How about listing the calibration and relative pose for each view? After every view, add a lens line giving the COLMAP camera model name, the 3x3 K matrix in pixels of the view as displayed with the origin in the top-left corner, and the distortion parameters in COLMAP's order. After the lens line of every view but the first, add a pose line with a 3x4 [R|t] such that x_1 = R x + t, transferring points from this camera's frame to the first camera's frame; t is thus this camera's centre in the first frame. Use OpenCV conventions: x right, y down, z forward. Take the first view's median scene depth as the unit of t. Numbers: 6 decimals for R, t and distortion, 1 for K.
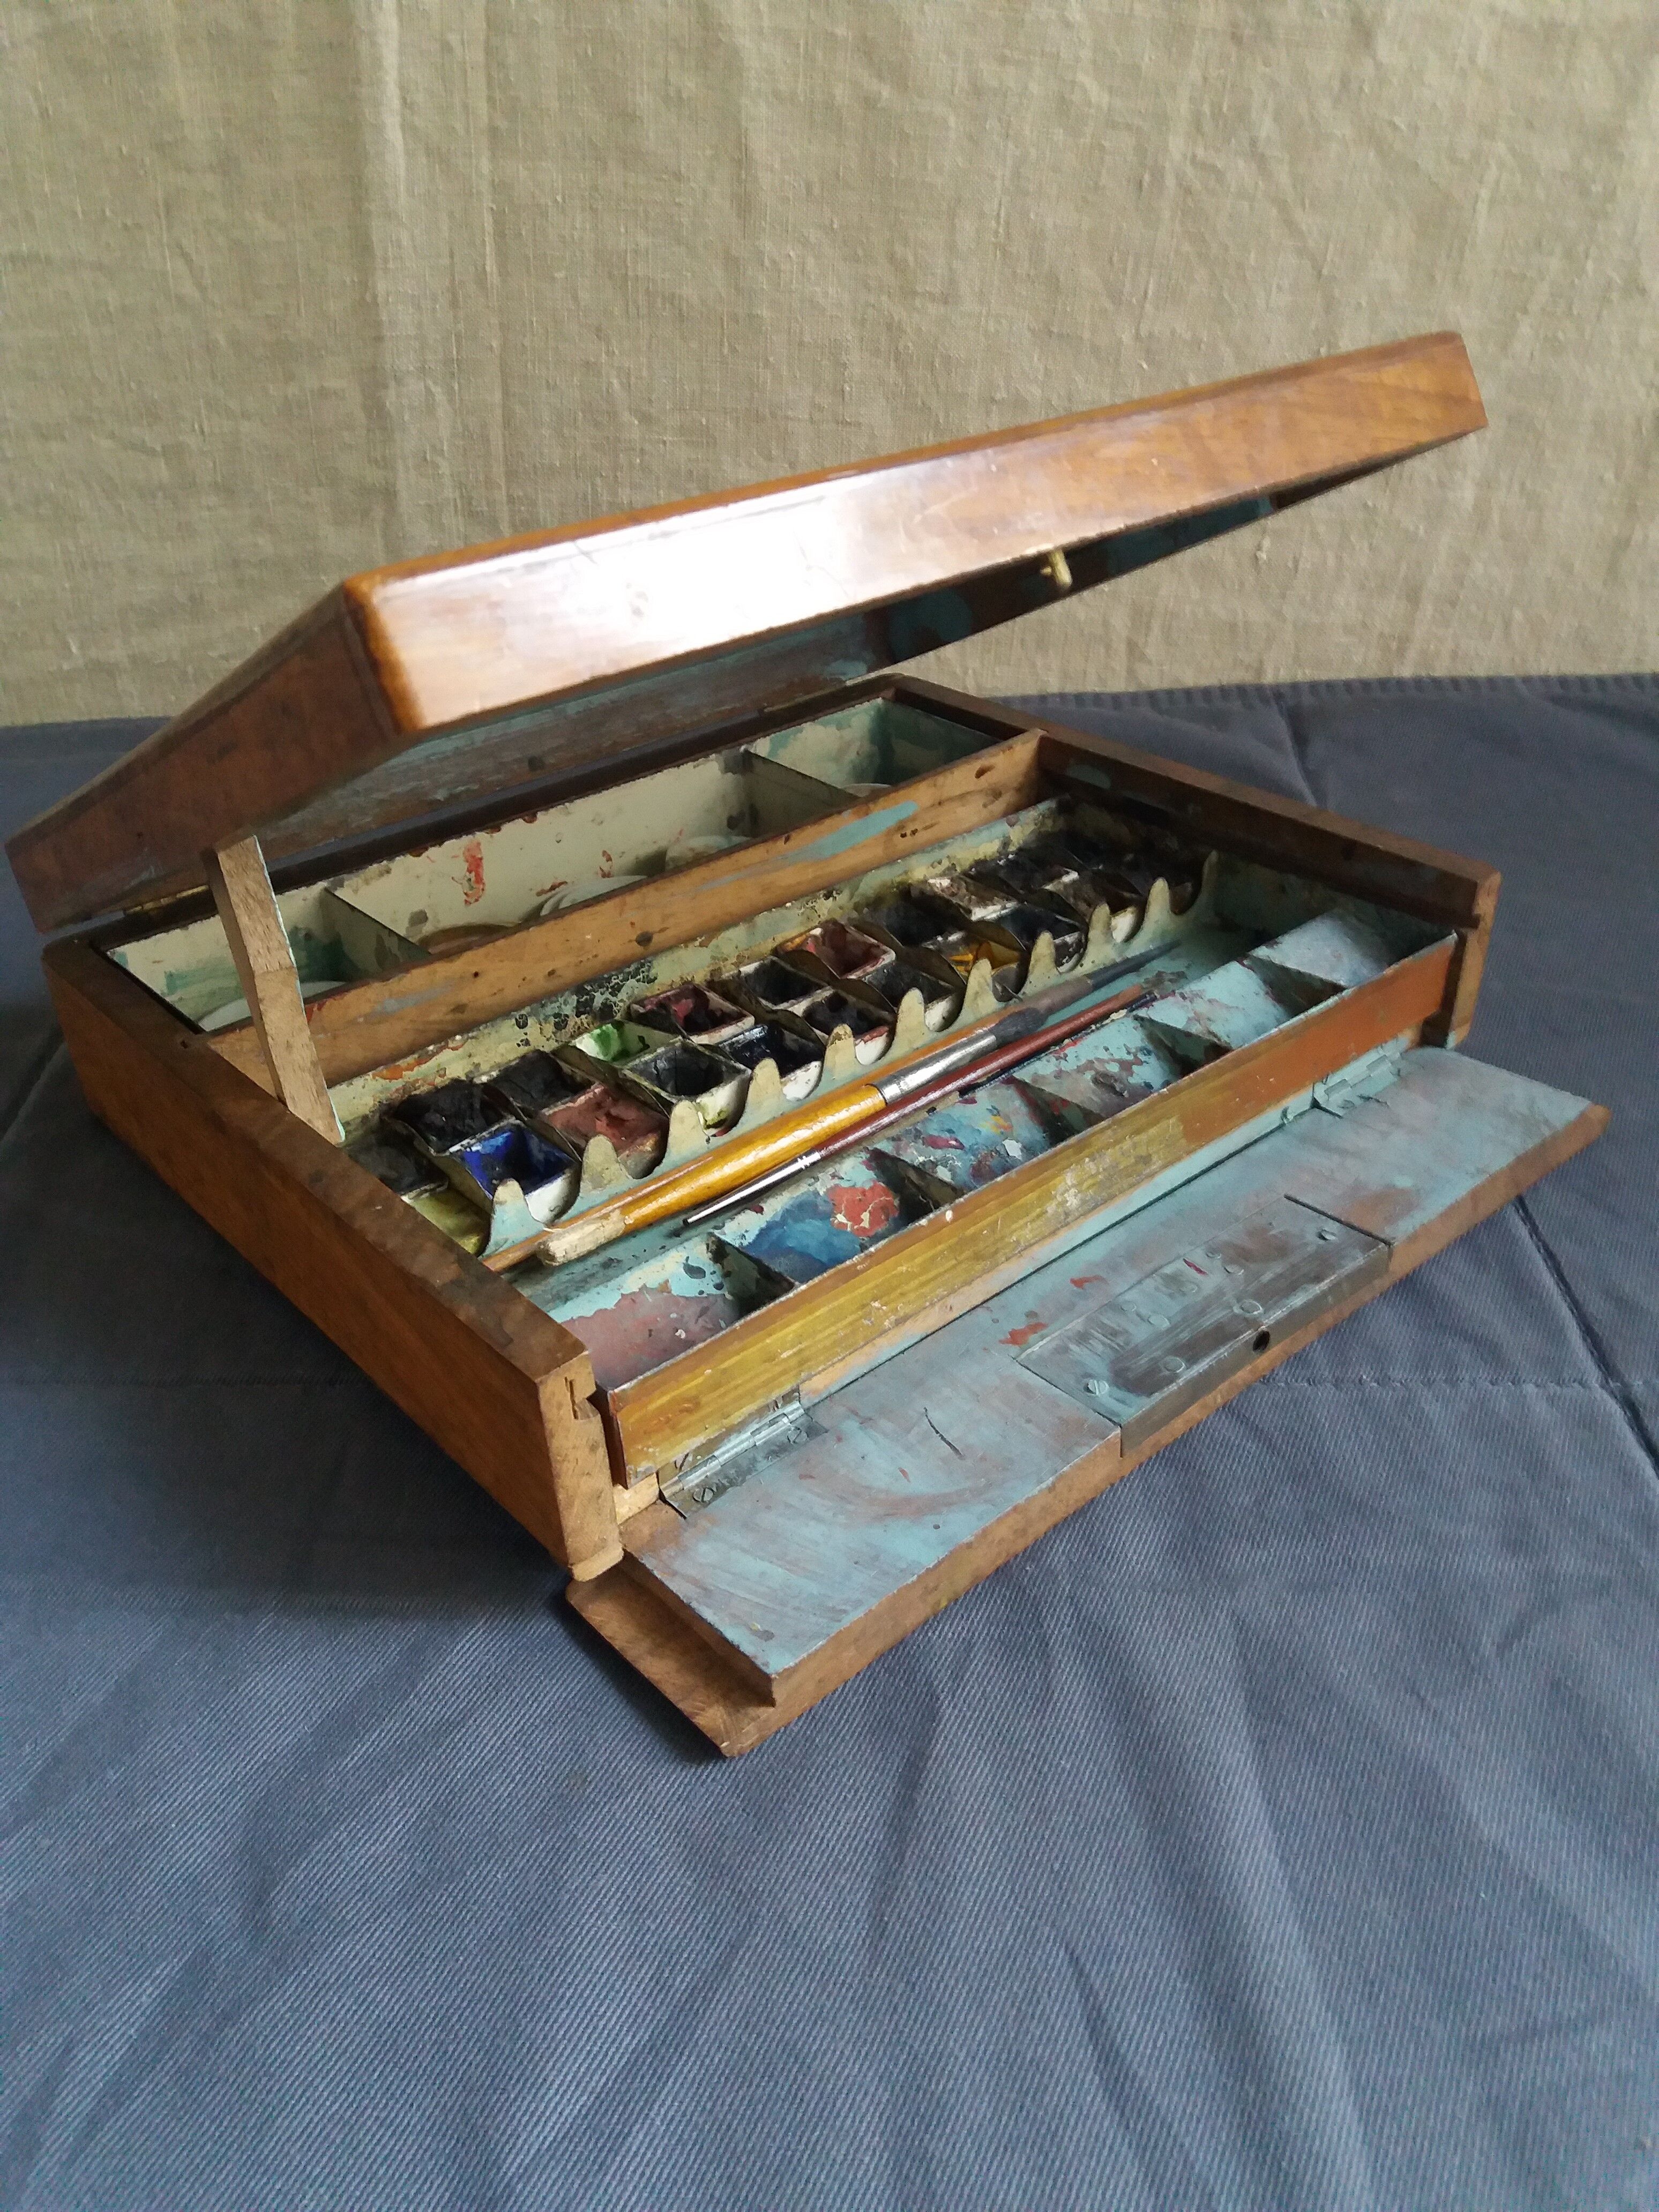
lens RADIAL K [[1843.5, 0, 829.5], [0, 1843.5, 1106.0], [0, 0, 1]] dist [0.003713, -0.017835]
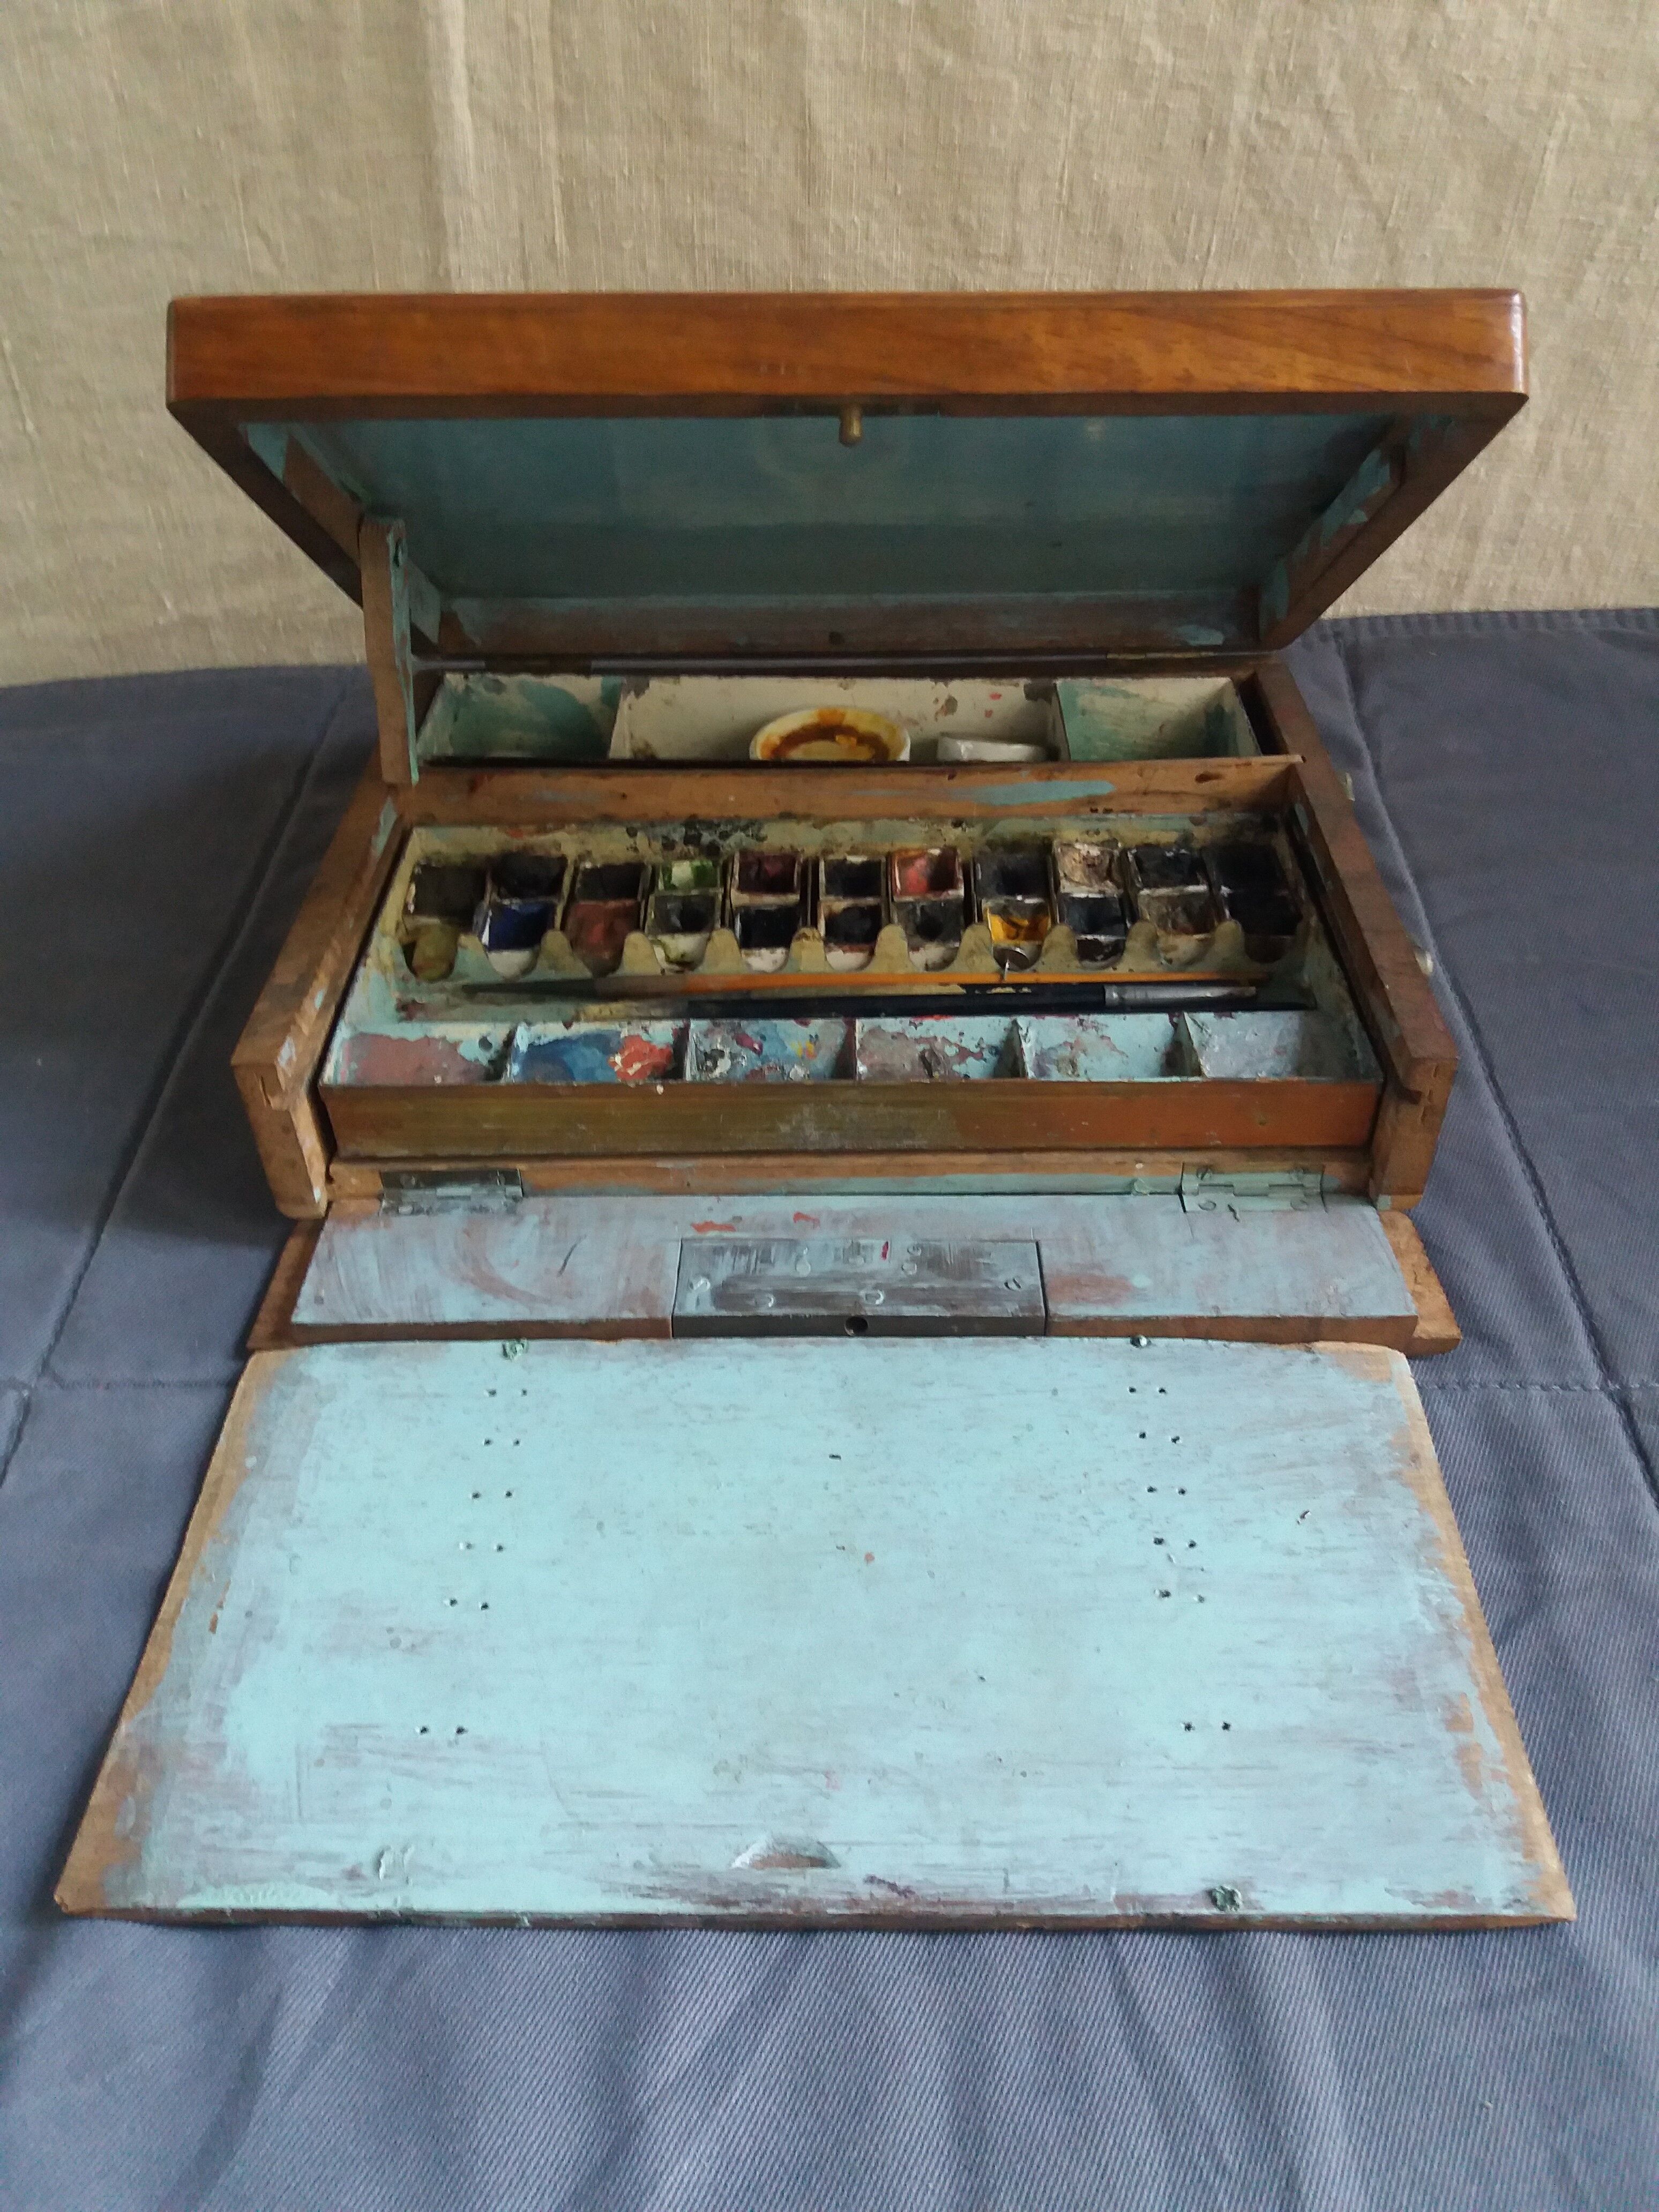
lens RADIAL K [[1843.5, 0, 829.5], [0, 1843.5, 1106.0], [0, 0, 1]] dist [0.003713, -0.017835]
pose [[0.999277, -0.005505, -0.037620, 0.000263], [0.009962, 0.992802, 0.119352, -0.102959], [0.036692, -0.119641, 0.992139, -0.061129]]
